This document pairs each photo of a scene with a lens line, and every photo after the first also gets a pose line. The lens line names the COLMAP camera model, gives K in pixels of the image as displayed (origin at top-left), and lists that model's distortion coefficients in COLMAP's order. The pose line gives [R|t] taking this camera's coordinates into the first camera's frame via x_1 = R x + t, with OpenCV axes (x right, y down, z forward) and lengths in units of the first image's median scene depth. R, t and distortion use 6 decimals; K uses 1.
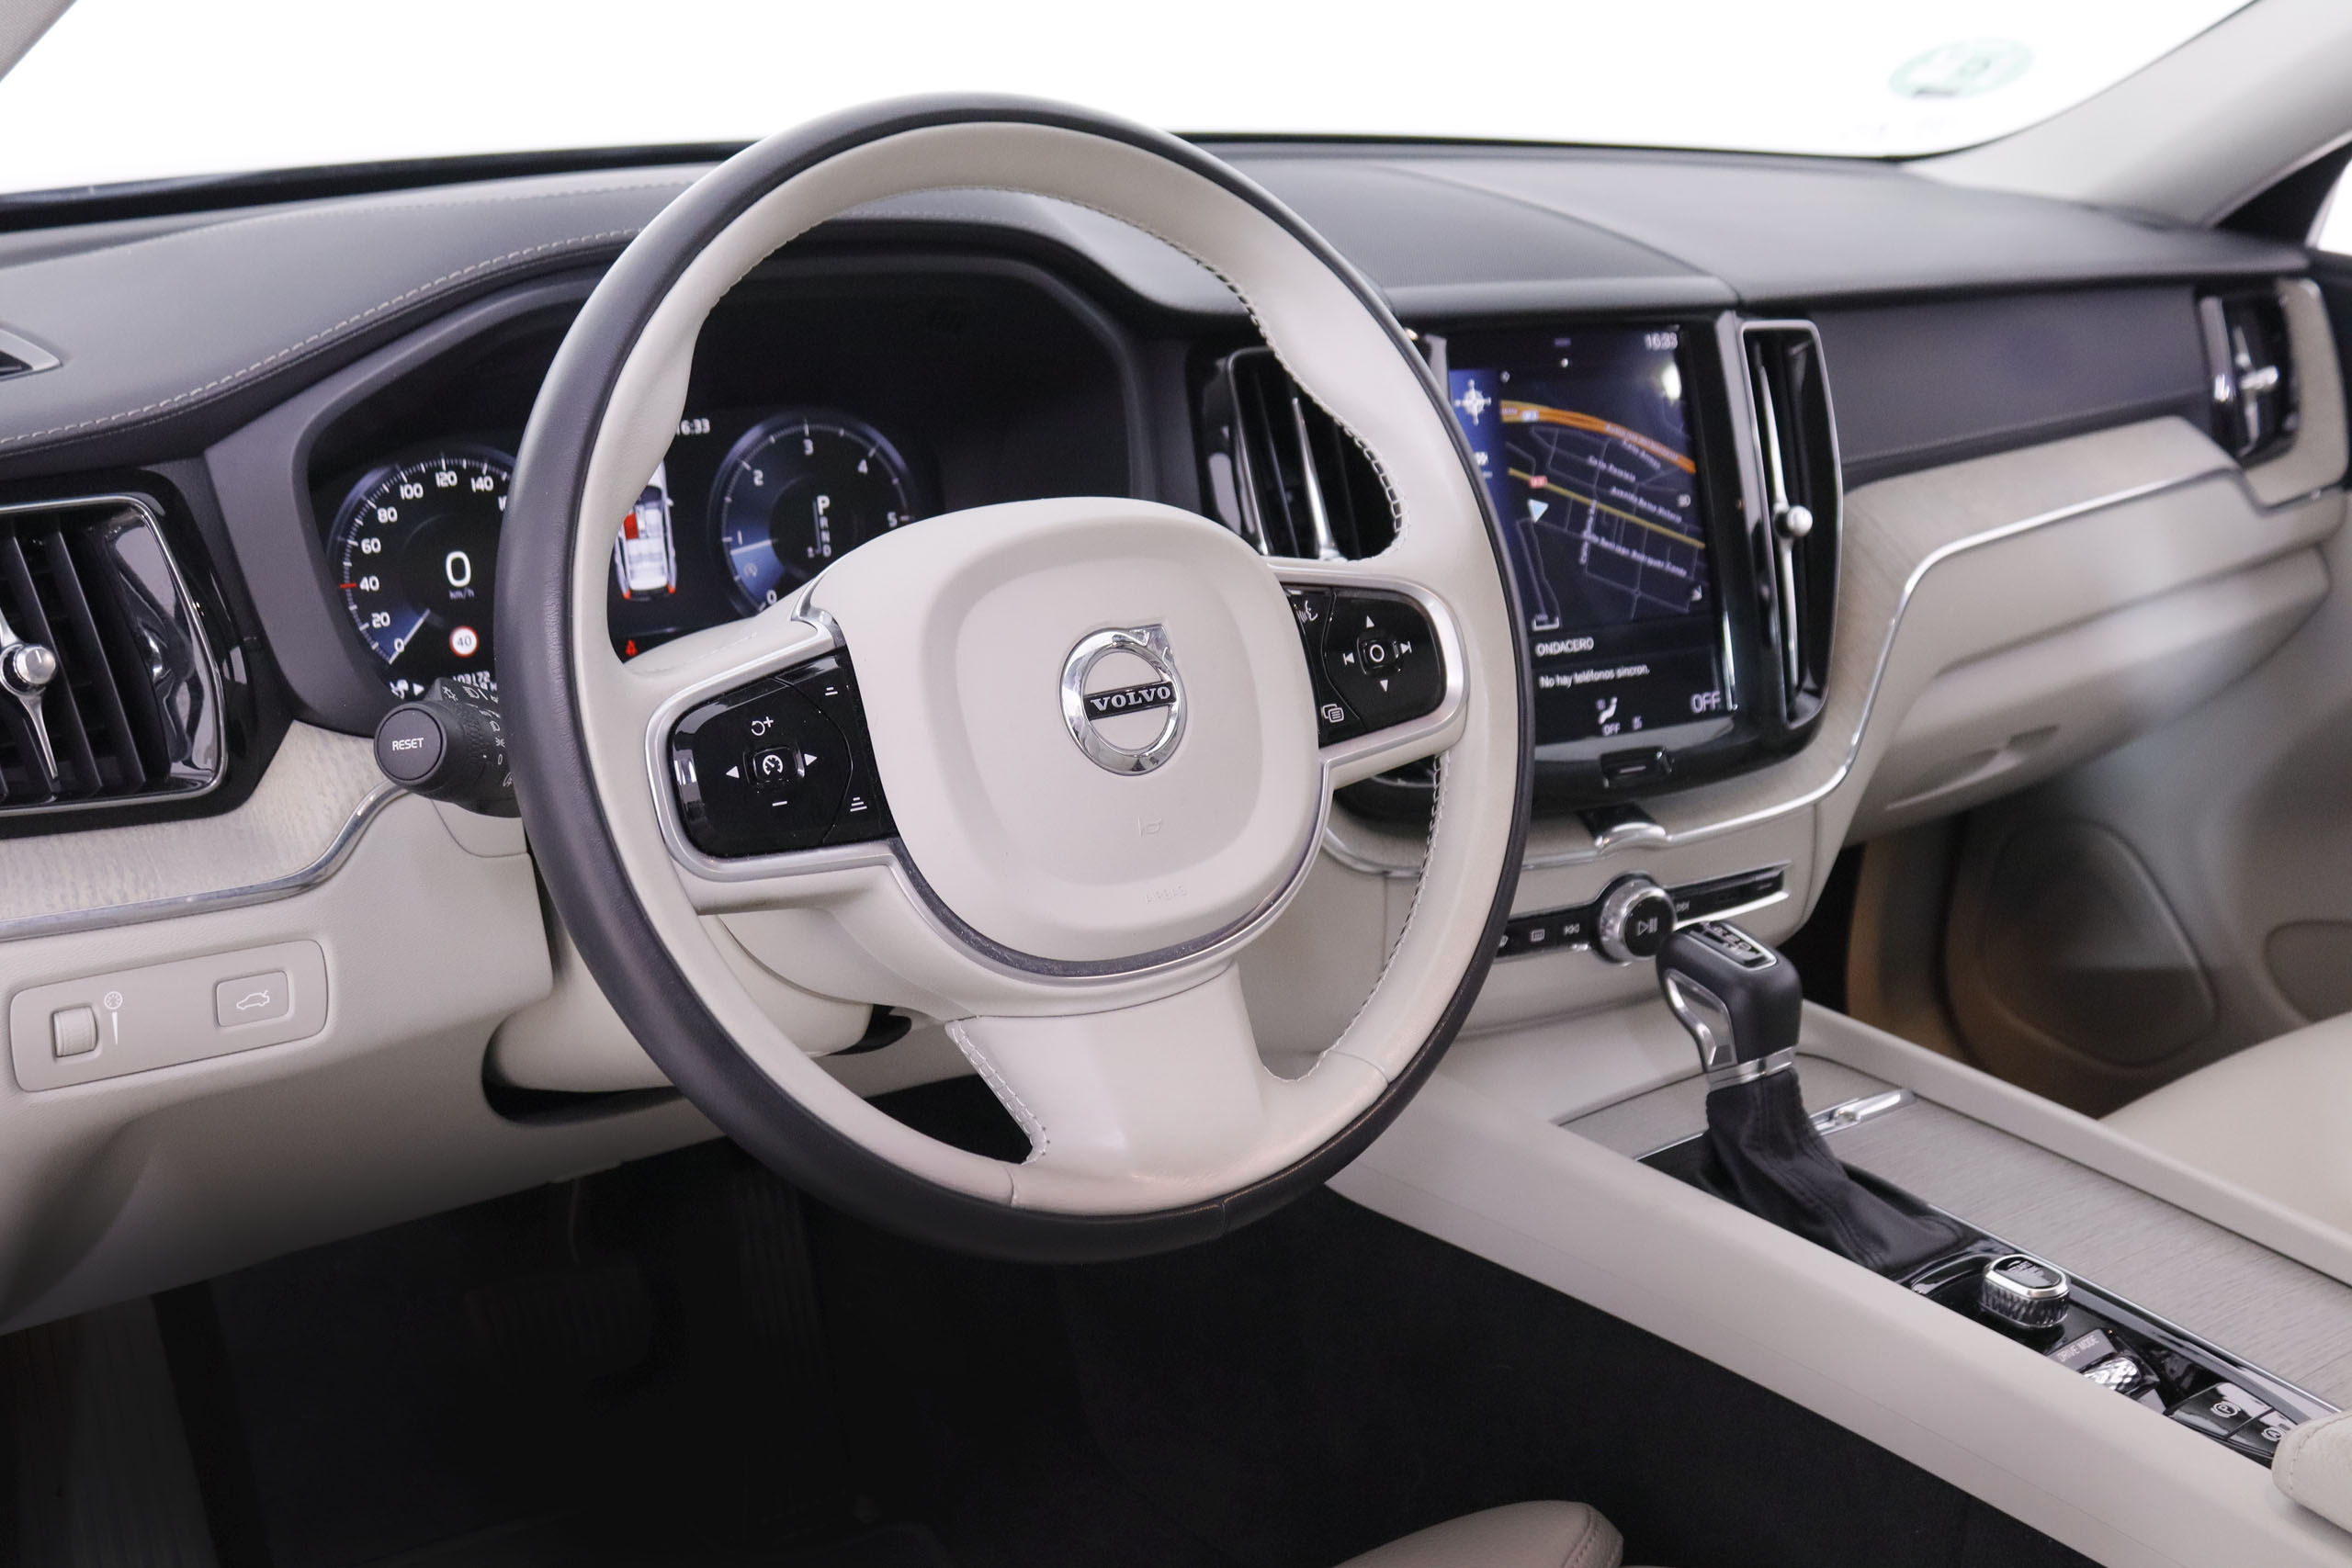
lens RADIAL K [[2631.3, 0, 1173.0], [0, 2631.3, 772.4], [0, 0, 1]] dist [-0.093316, 0.052966]
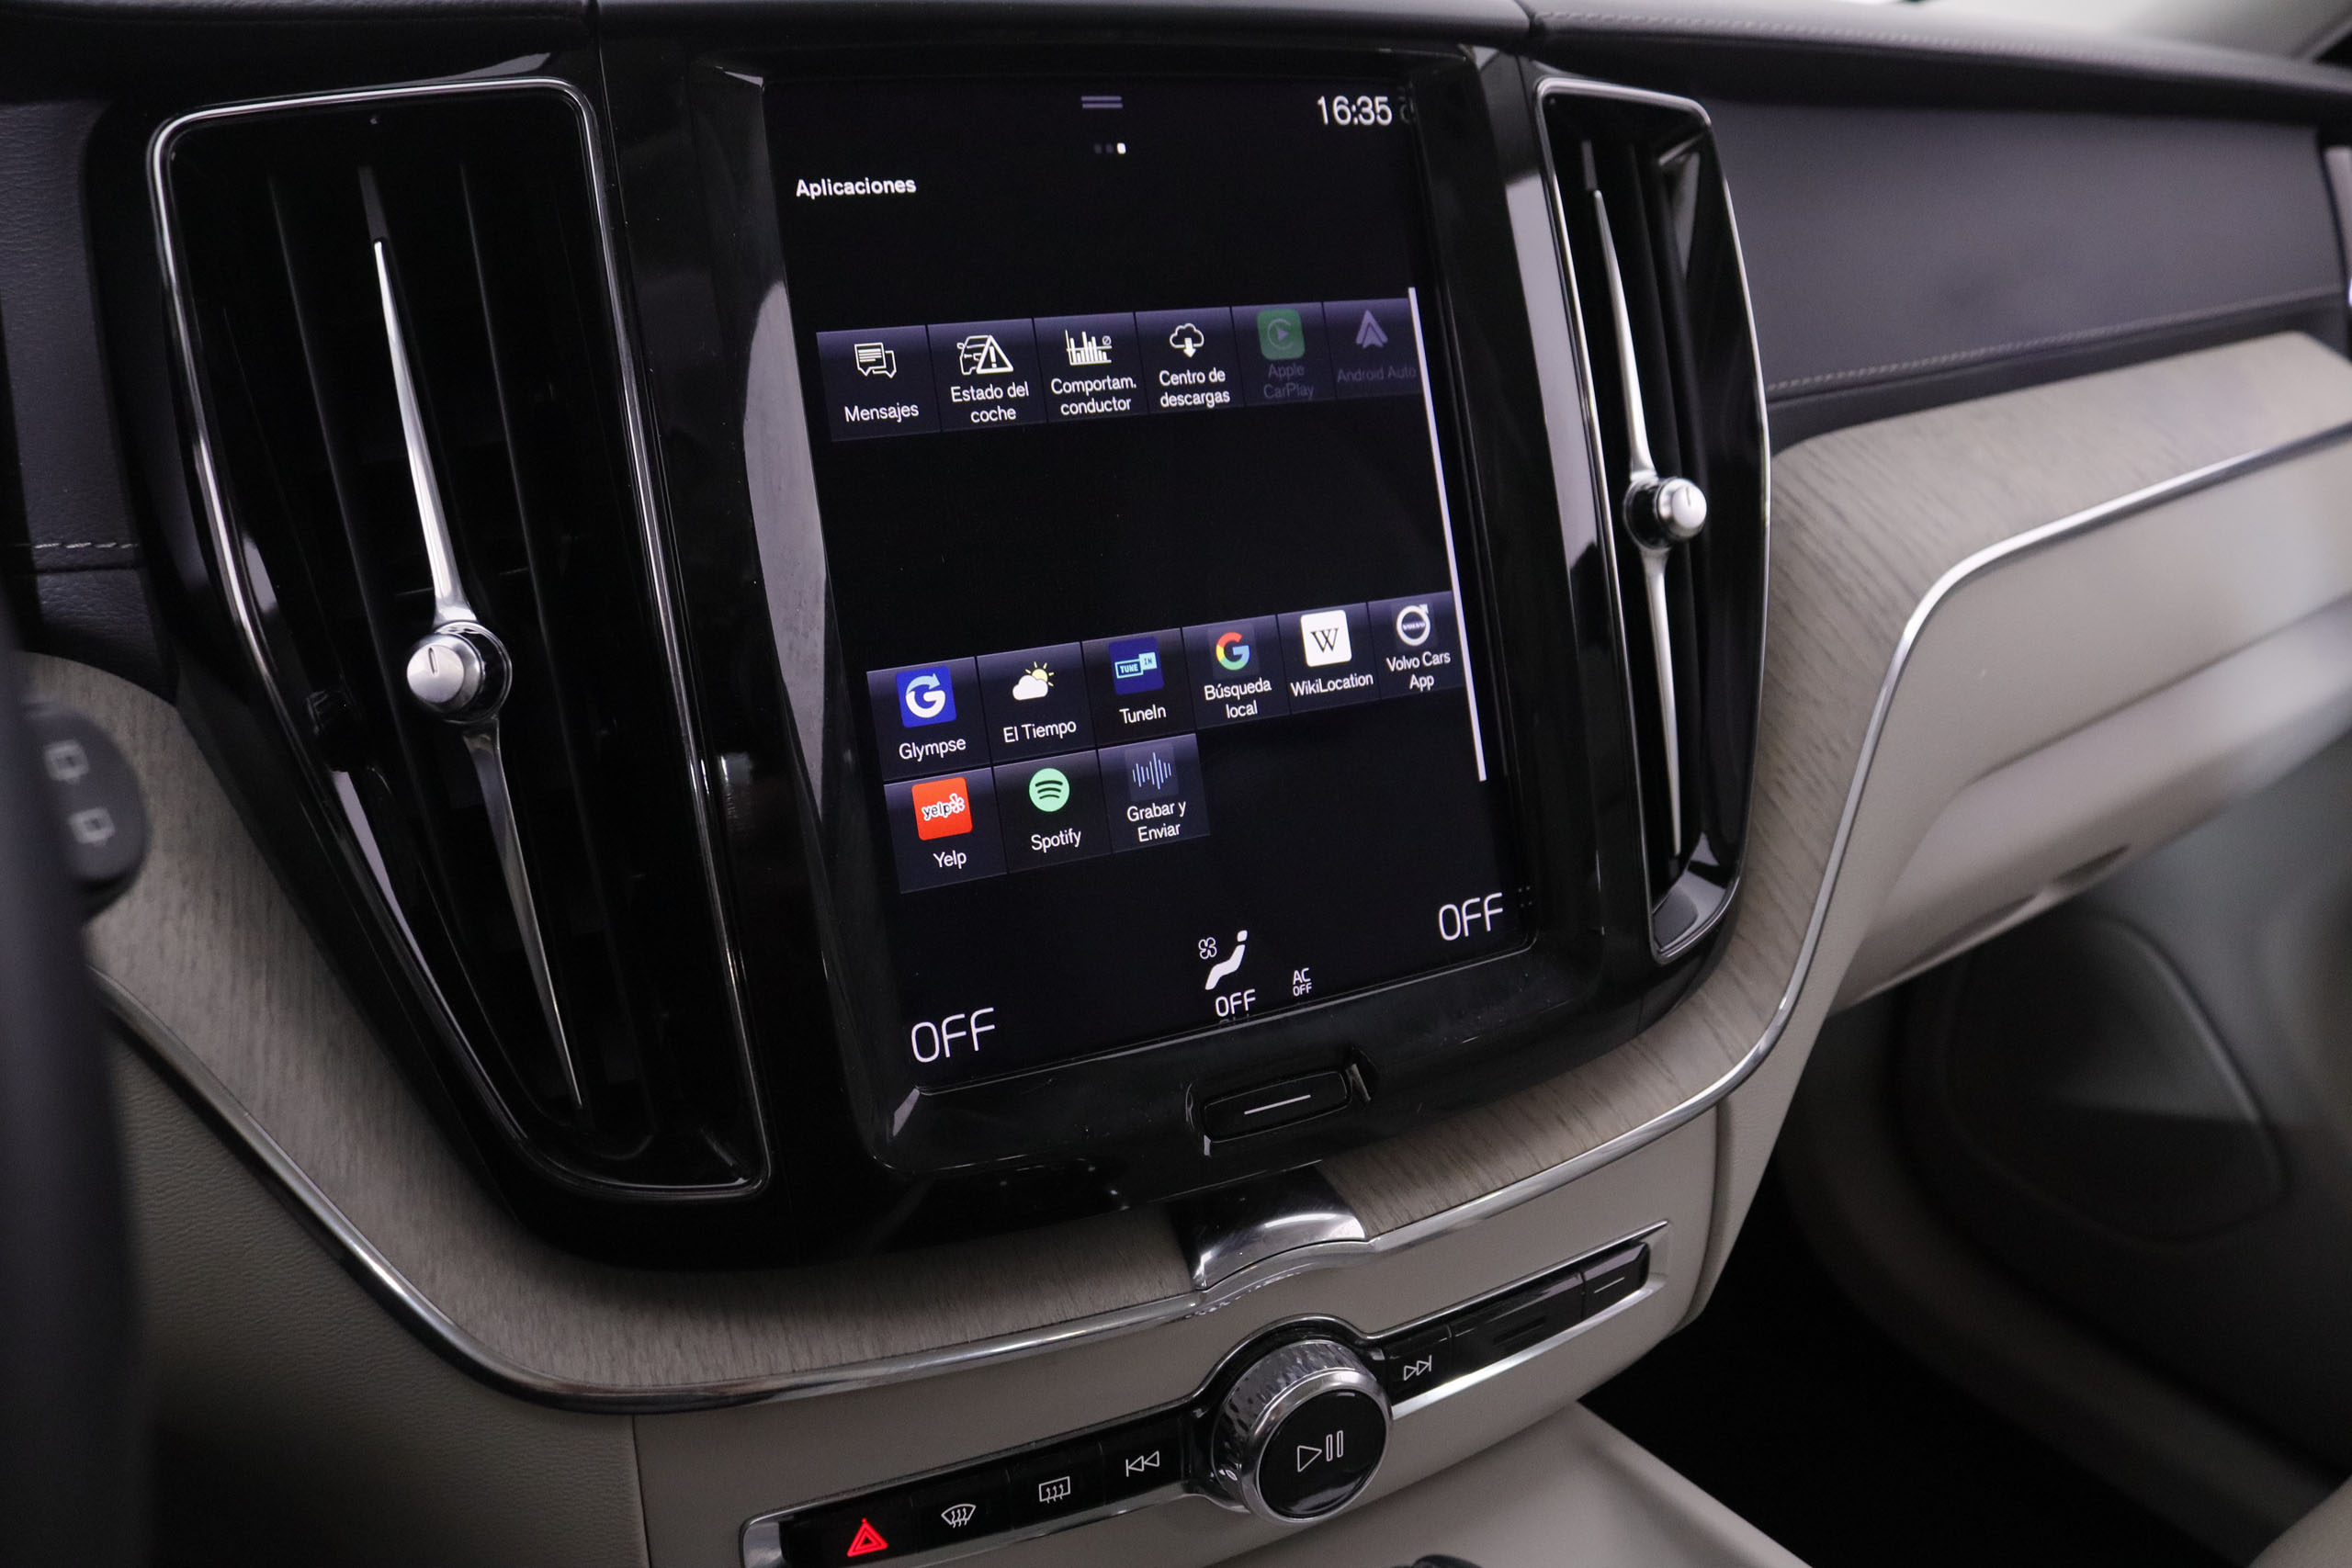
lens RADIAL K [[1922.6, 0, 1179.2], [0, 1922.6, 787.3], [0, 0, 1]] dist [-0.165627, 0.130300]
pose [[0.998637, -0.016735, -0.049435, 0.172153], [0.018858, 0.998906, 0.042797, -0.064708], [0.048665, -0.043671, 0.997860, 0.680388]]
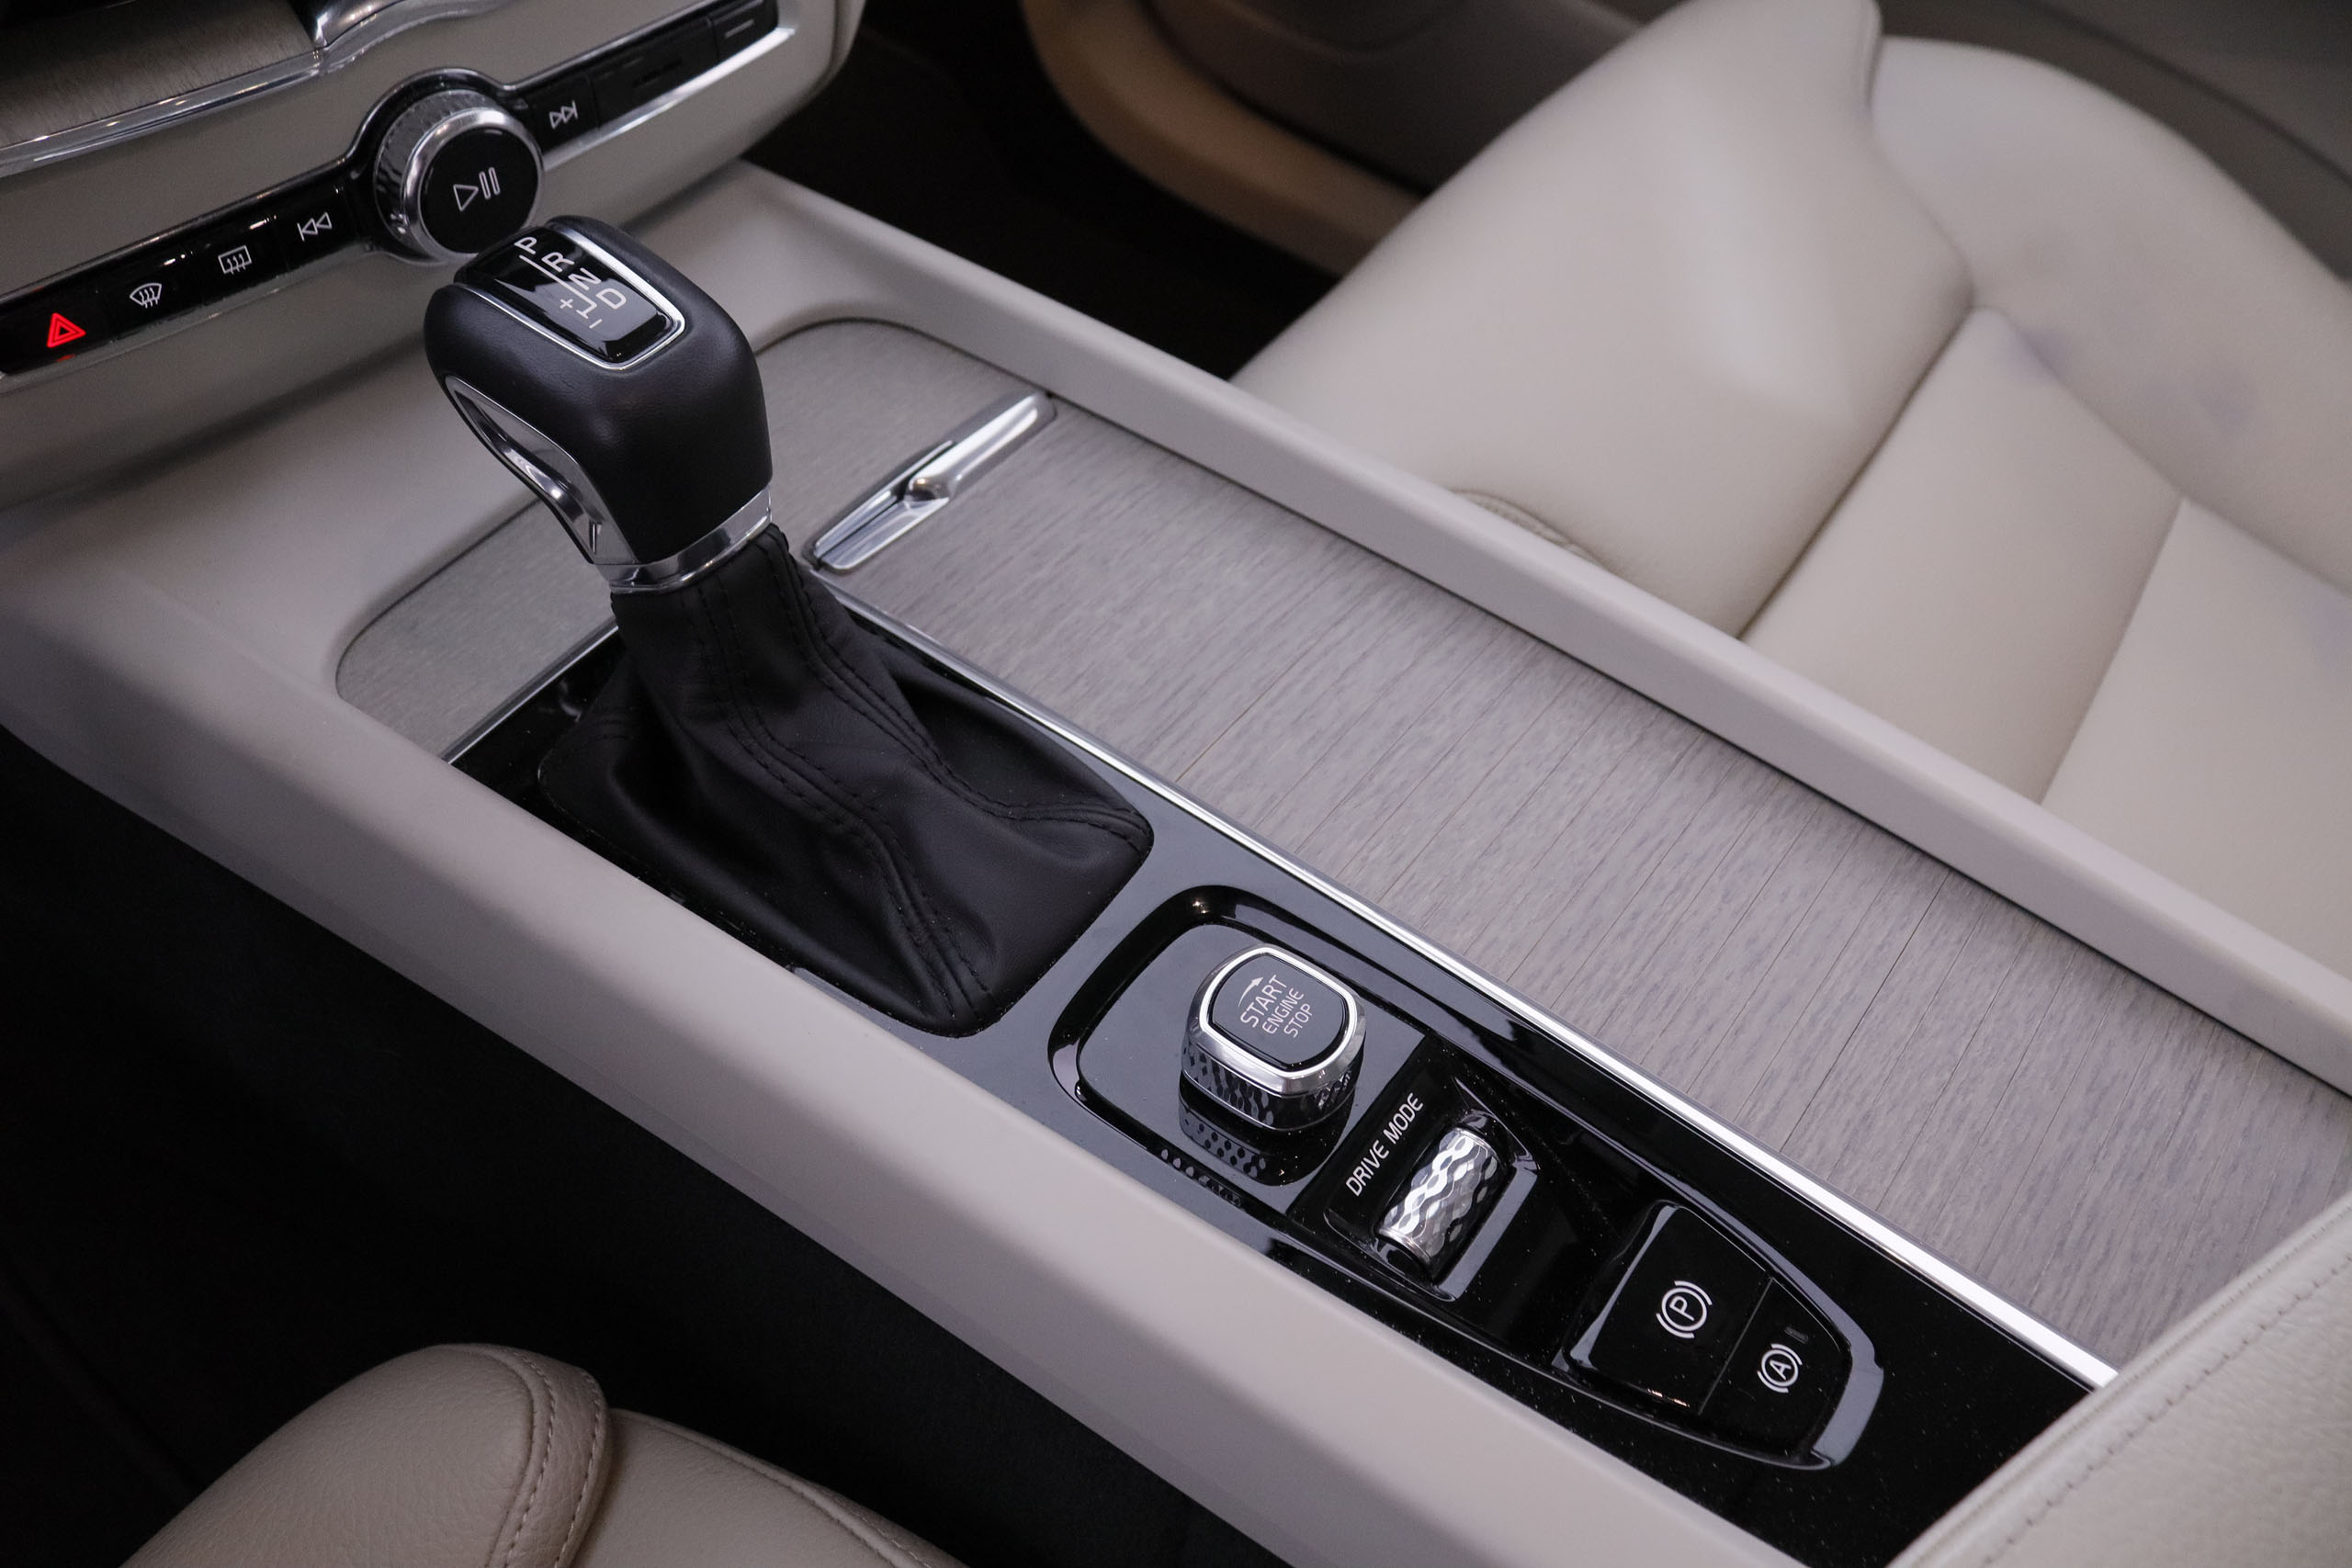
lens RADIAL K [[1924.9, 0, 1176.0], [0, 1924.9, 784.0], [0, 0, 1]] dist [-0.167628, 0.138147]
pose [[0.953591, -0.218464, 0.207213, 0.205737], [0.073135, 0.835617, 0.544422, -0.027131], [-0.292087, -0.504002, 0.812814, 0.617367]]
